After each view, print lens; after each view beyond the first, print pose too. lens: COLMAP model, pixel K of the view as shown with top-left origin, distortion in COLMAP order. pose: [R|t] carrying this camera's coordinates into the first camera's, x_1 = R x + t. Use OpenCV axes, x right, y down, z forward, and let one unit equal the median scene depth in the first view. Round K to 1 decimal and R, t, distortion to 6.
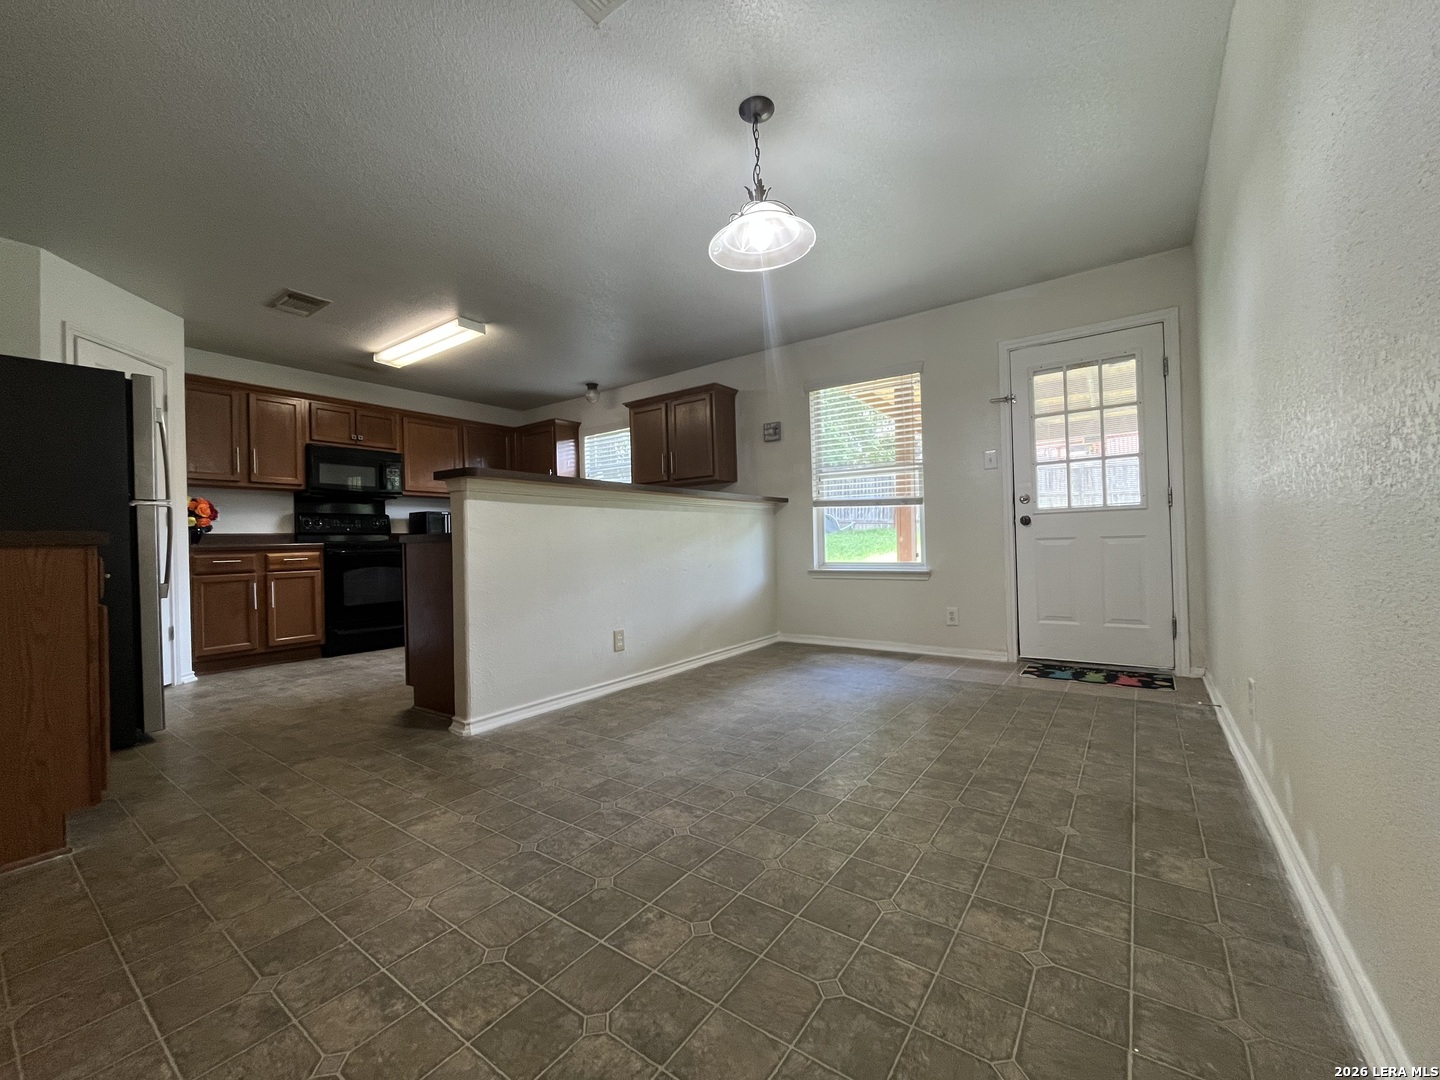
lens RADIAL K [[582.8, 0, 714.5], [0, 582.8, 539.5], [0, 0, 1]] dist [-0.002517, 0.000382]
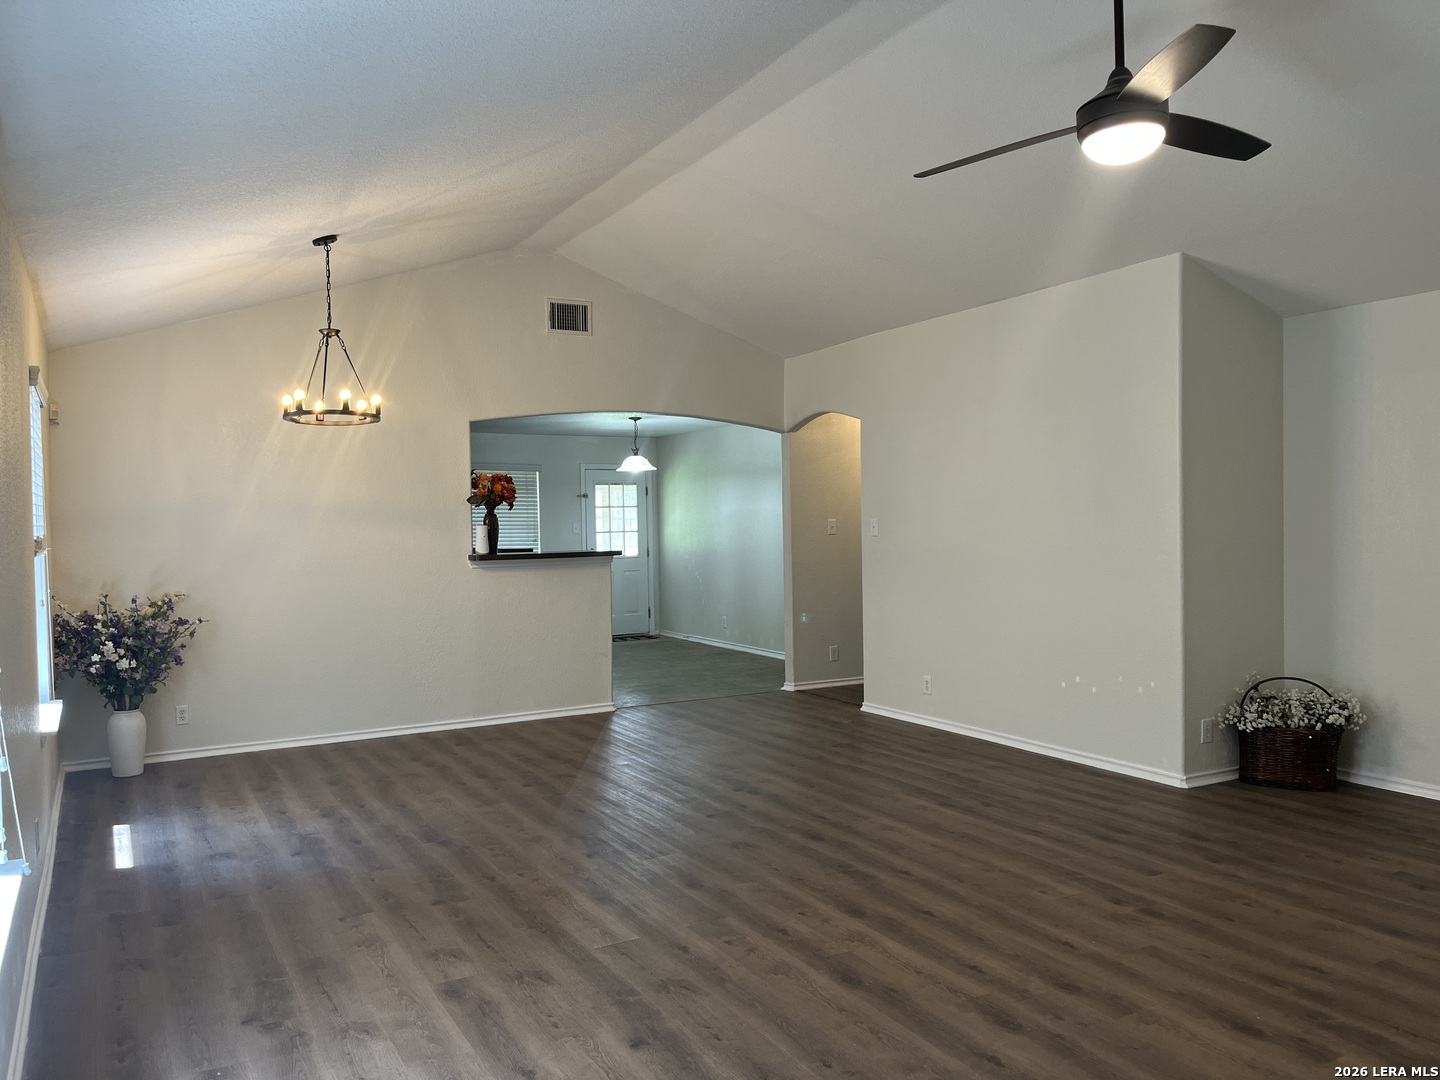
lens RADIAL K [[1079.9, 0, 722.2], [0, 1079.9, 549.2], [0, 0, 1]] dist [0.078672, -0.111100]
pose [[0.417028, -0.005665, 0.908876, -3.382714], [0.000418, 0.999982, 0.006041, -0.134537], [-0.908893, -0.002139, 0.417023, -1.130491]]
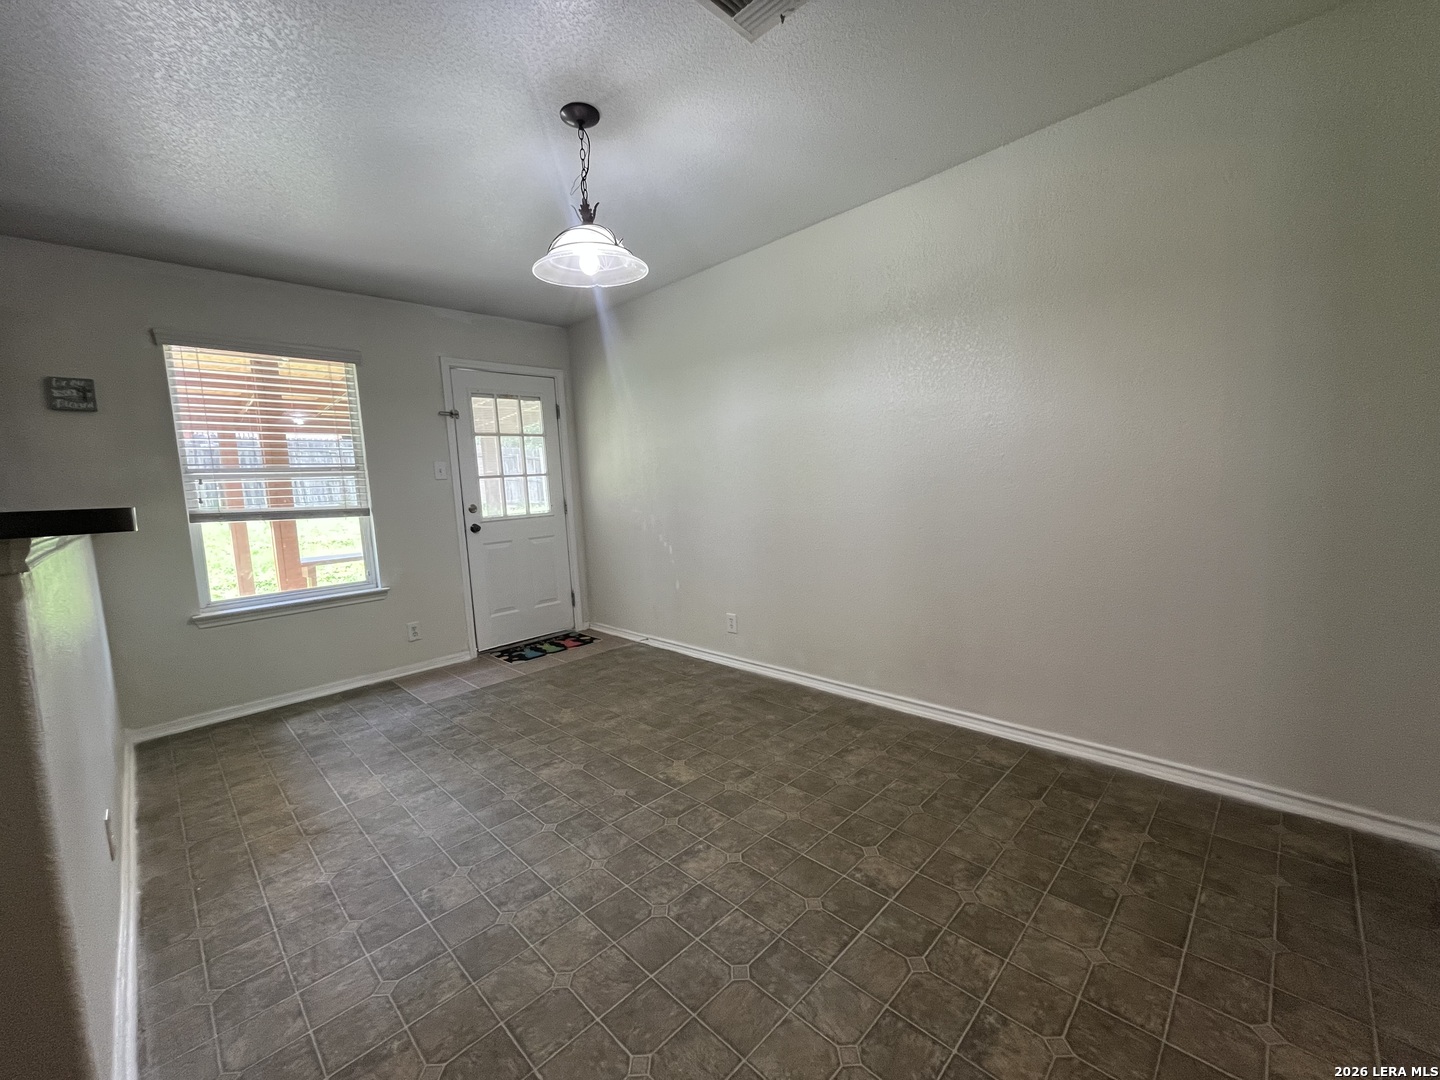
lens RADIAL K [[582.8, 0, 714.5], [0, 582.8, 539.5], [0, 0, 1]] dist [-0.002517, 0.000382]
pose [[0.154600, -0.083122, 0.984474, -0.677061], [0.042796, 0.996083, 0.077382, -0.108772], [-0.987050, 0.030168, 0.157551, 0.531395]]
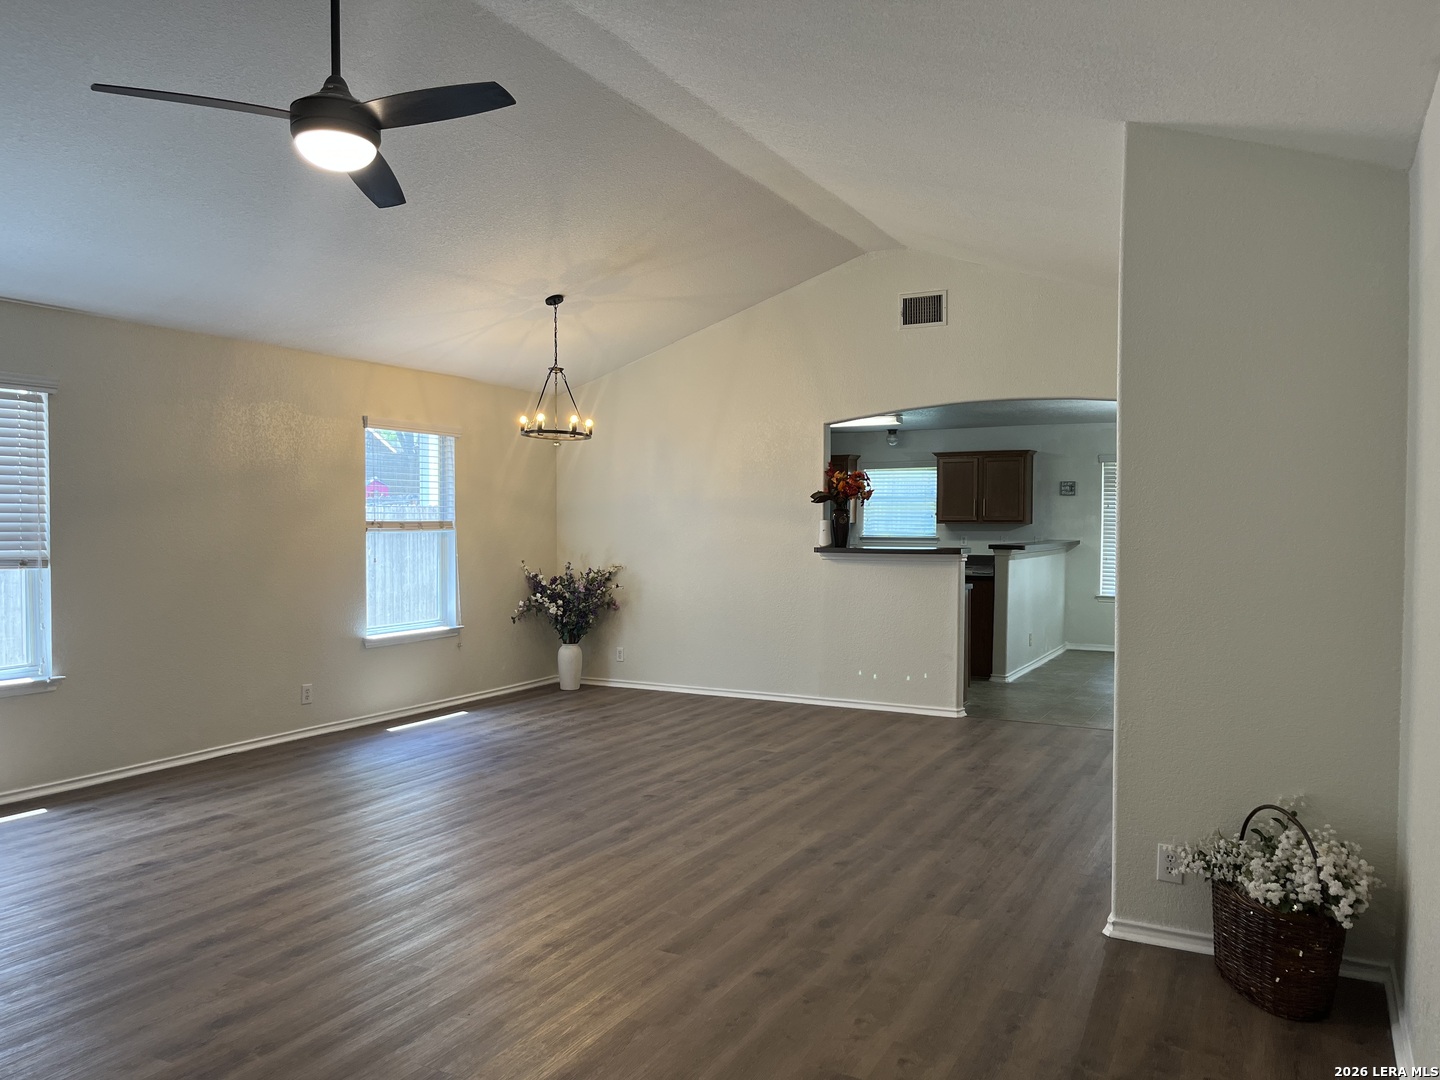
lens RADIAL K [[1081.2, 0, 726.6], [0, 1081.2, 549.7], [0, 0, 1]] dist [0.070613, -0.096590]
pose [[0.988222, 0.024178, 0.151102, -1.834862], [-0.028995, 0.999137, 0.029752, -0.177203], [-0.150253, -0.033783, 0.988070, -2.323188]]
